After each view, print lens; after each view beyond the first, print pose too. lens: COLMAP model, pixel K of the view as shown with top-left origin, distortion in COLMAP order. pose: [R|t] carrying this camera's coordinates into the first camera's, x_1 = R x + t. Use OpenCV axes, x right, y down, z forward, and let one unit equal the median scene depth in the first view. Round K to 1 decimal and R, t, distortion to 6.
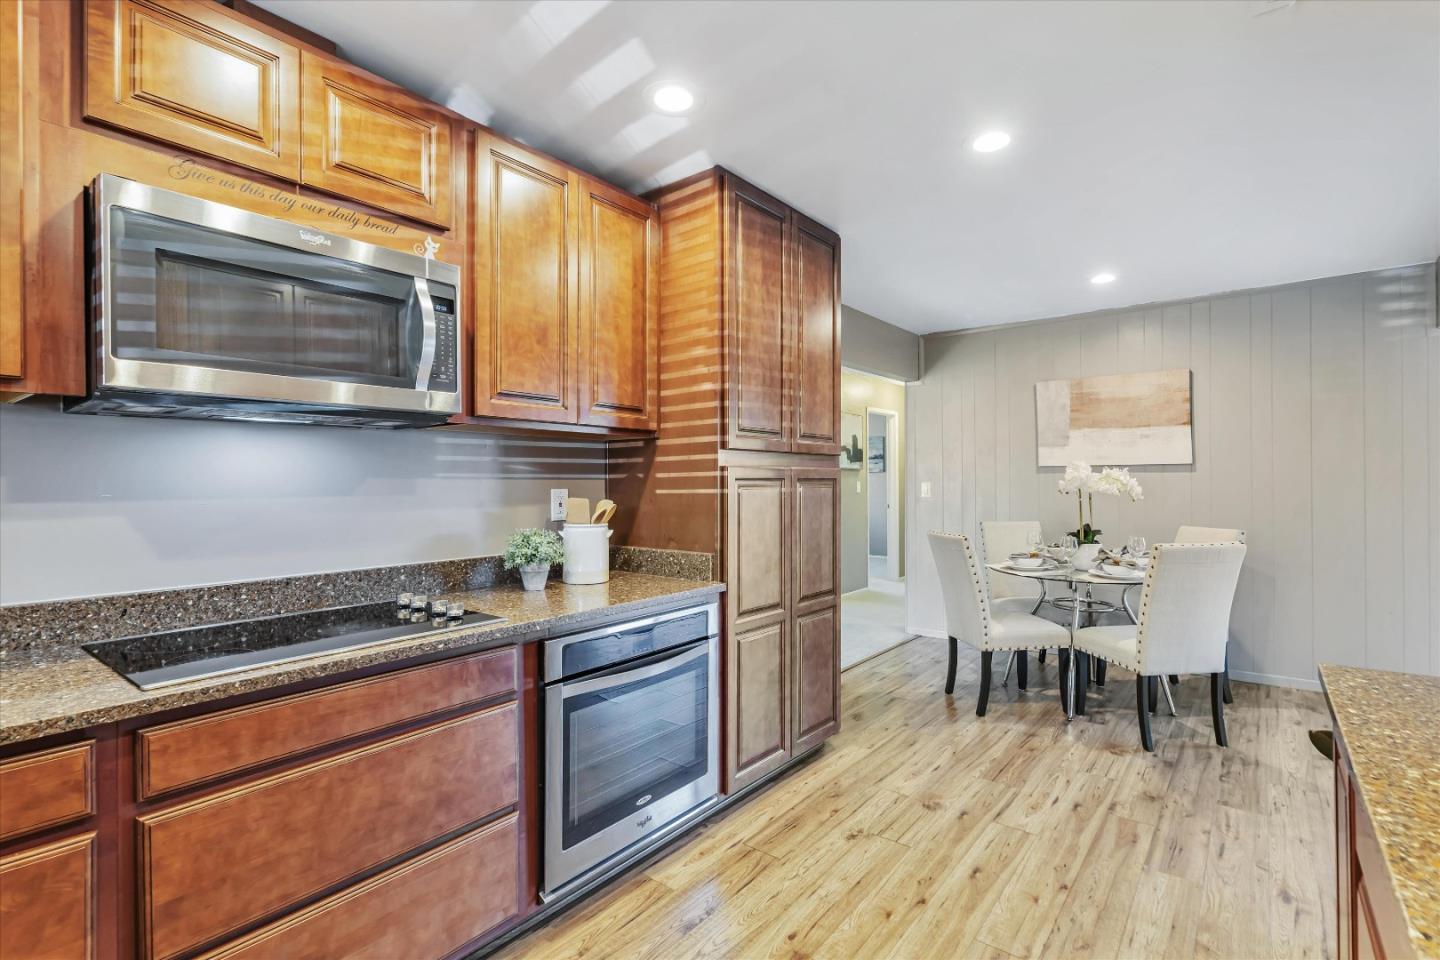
lens RADIAL K [[683.6, 0, 720.0], [0, 683.6, 480.0], [0, 0, 1]] dist [0.001830, 0.000339]
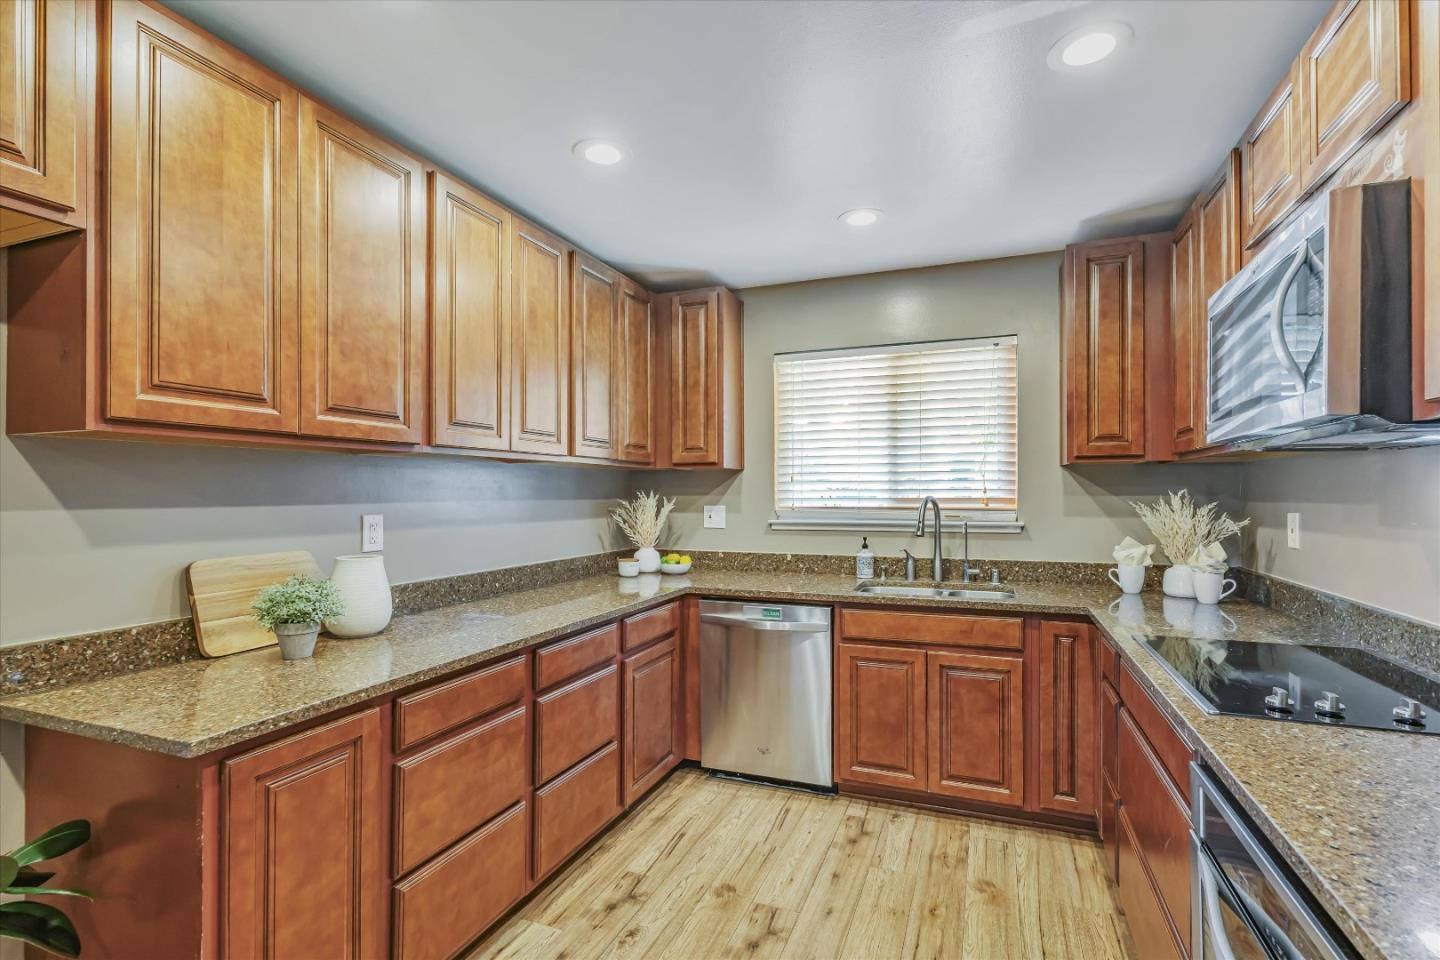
lens RADIAL K [[675.9, 0, 714.5], [0, 675.9, 485.2], [0, 0, 1]] dist [0.000711, 0.000027]
pose [[-0.963923, 0.001489, -0.266178, 0.324111], [0.003709, 0.999962, -0.007836, -0.024851], [0.266156, -0.008541, -0.963892, 1.335871]]
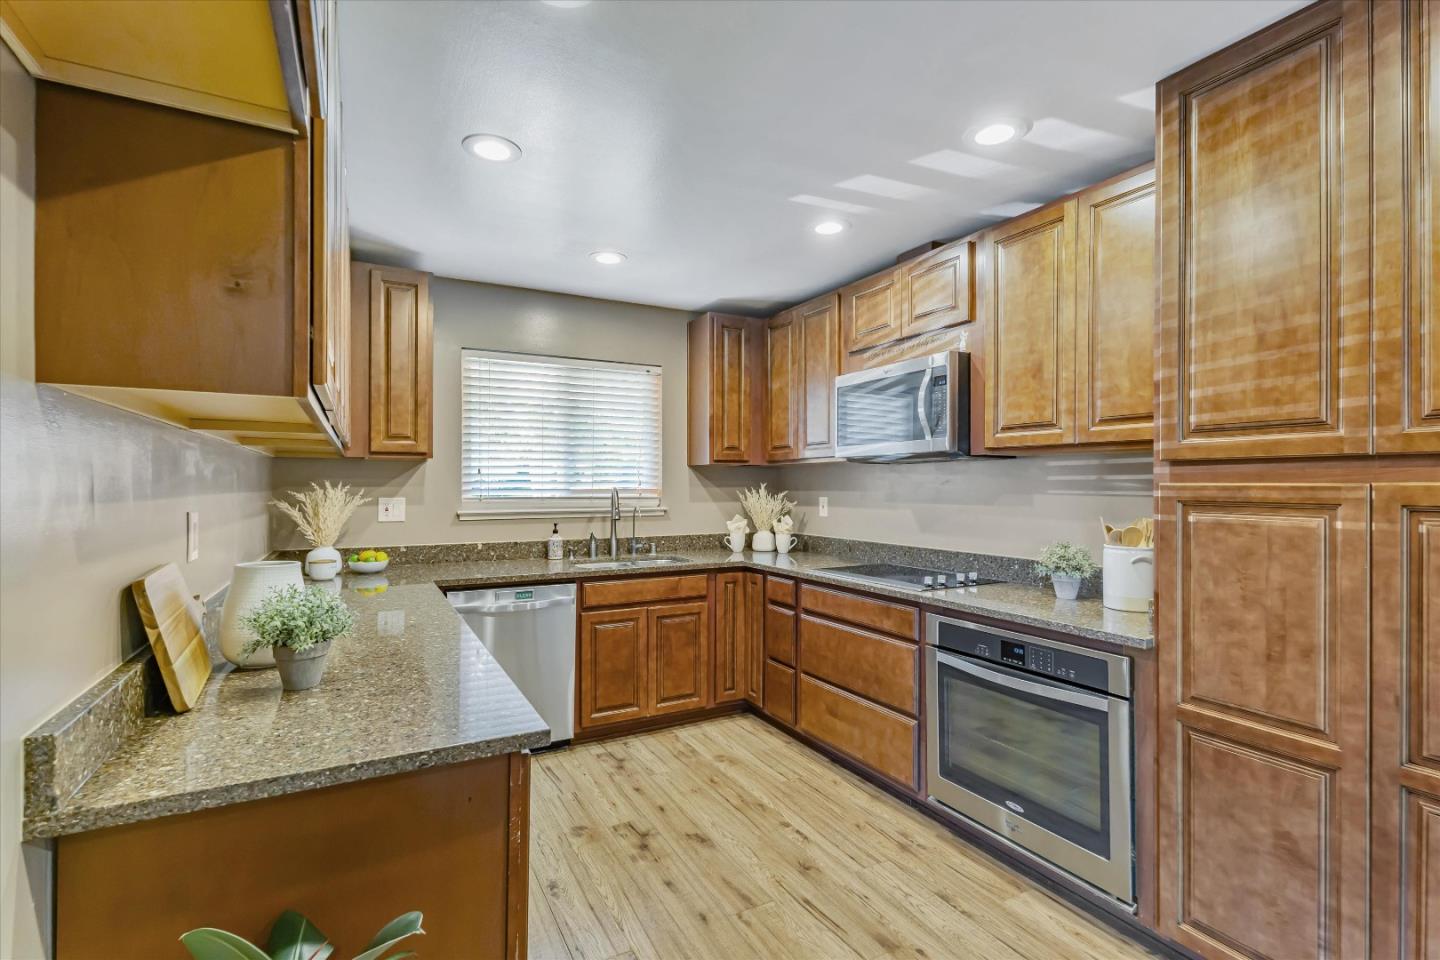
lens RADIAL K [[683.6, 0, 720.0], [0, 683.6, 480.0], [0, 0, 1]] dist [0.001830, 0.000339]
pose [[-0.401664, -0.006416, -0.915765, 1.055374], [-0.003688, 0.999979, -0.005389, -0.021951], [0.915780, 0.001213, -0.401679, 1.037211]]
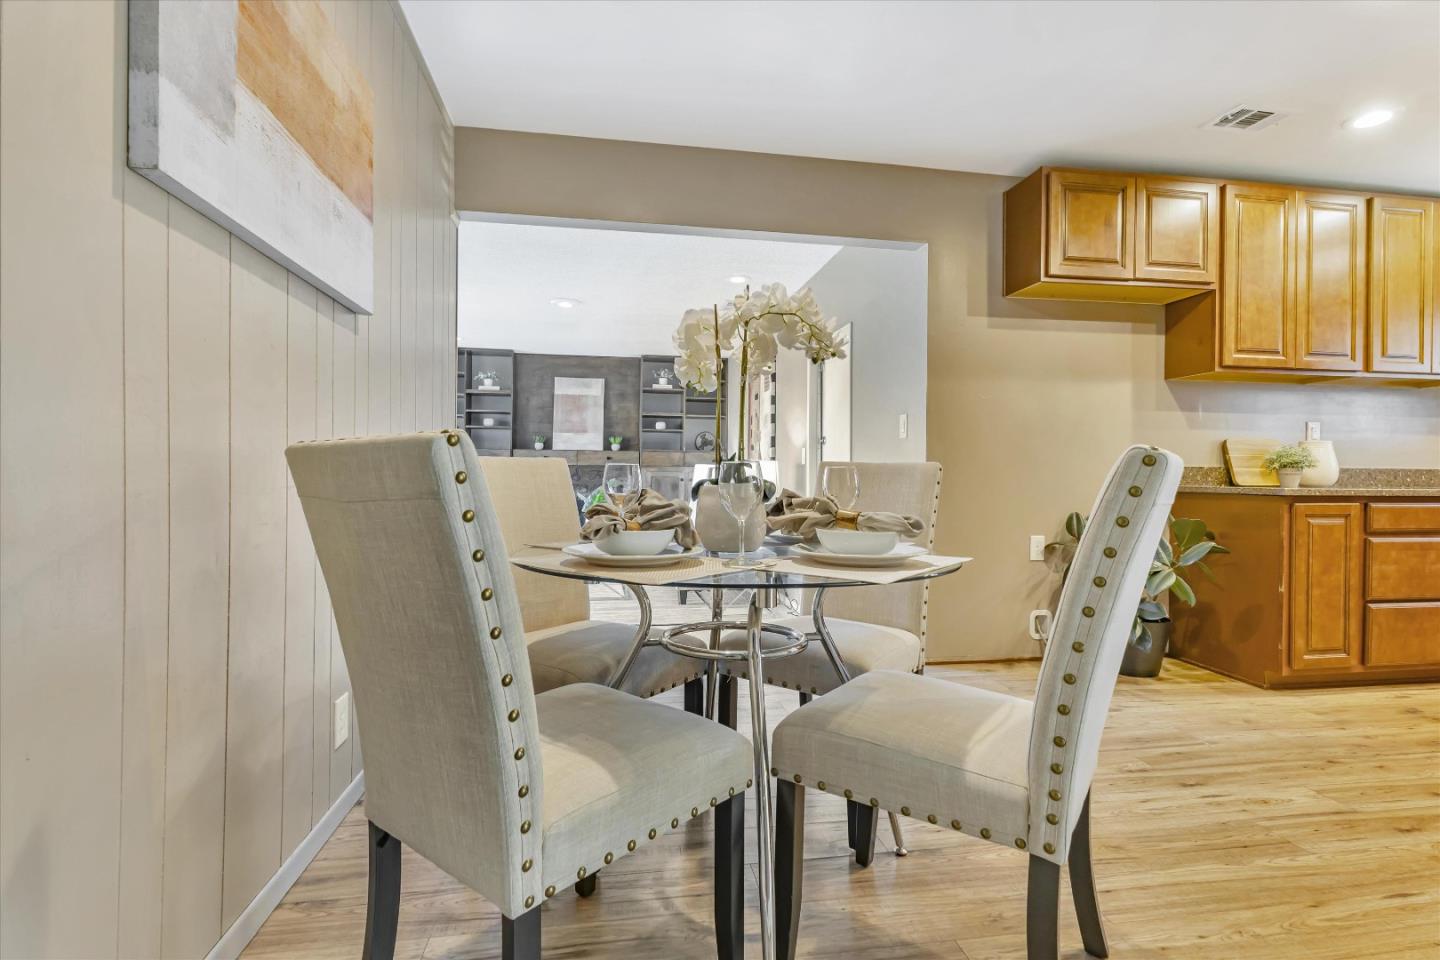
lens RADIAL K [[675.9, 0, 714.5], [0, 675.9, 485.2], [0, 0, 1]] dist [0.000711, 0.000027]
pose [[-0.731359, -0.001699, 0.681990, 0.503989], [-0.002376, 0.999997, -0.000057, 0.178610], [-0.681988, -0.001662, -0.731361, 2.478225]]
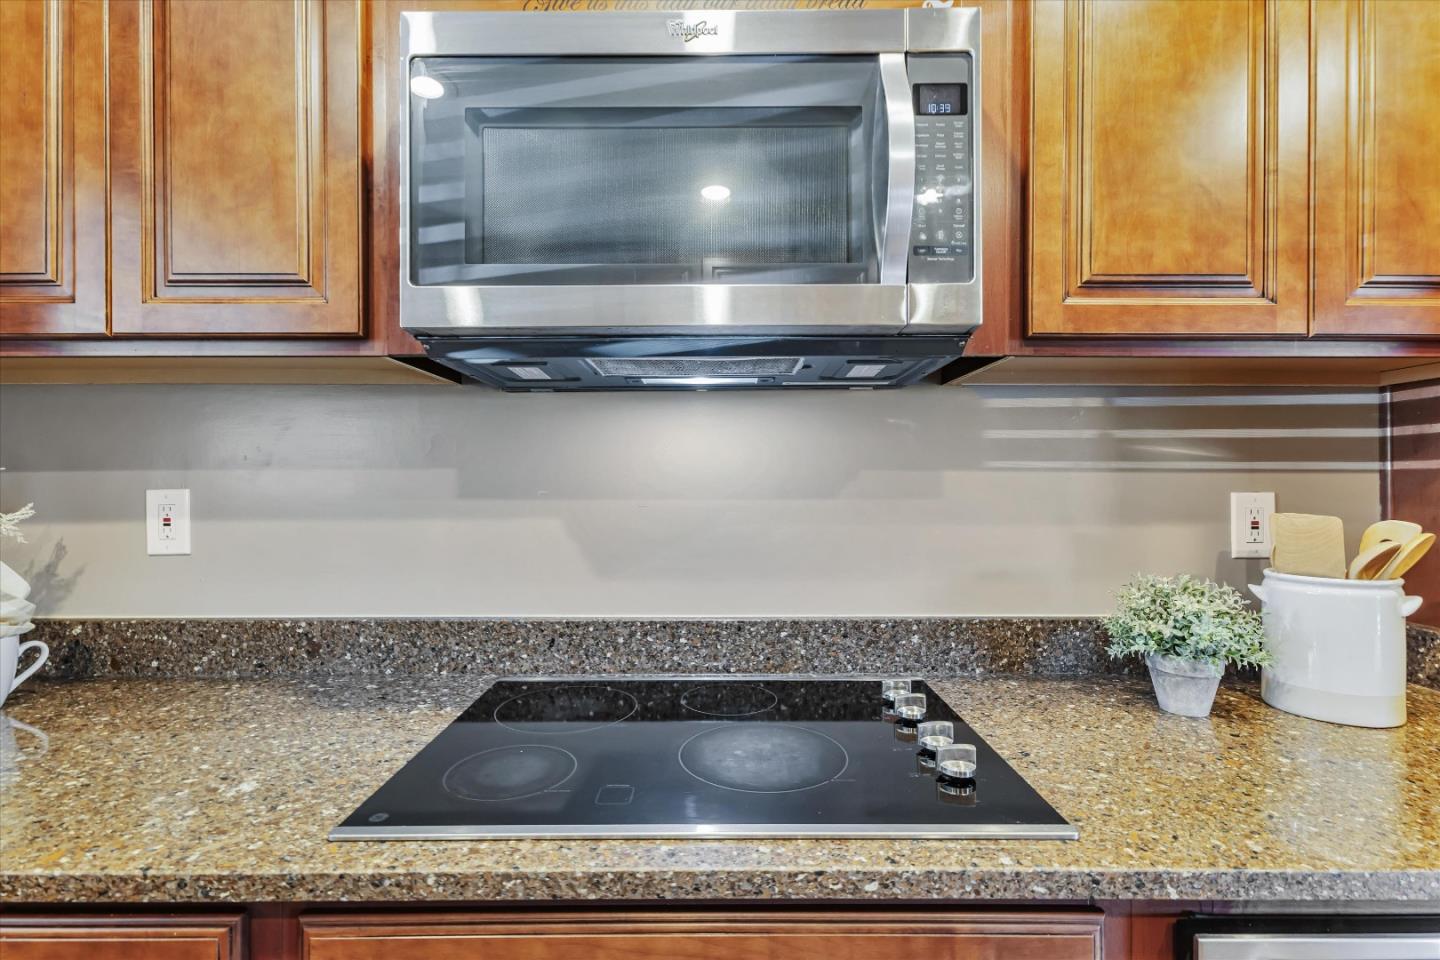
lens RADIAL K [[661.8, 0, 720.0], [0, 661.8, 480.0], [0, 0, 1]] dist [0.006277, -0.000214]
pose [[0.615160, 0.000687, -0.788402, -0.123665], [-0.001898, 0.999998, -0.000610, 0.006742], [0.788400, 0.001871, 0.615160, 0.534498]]
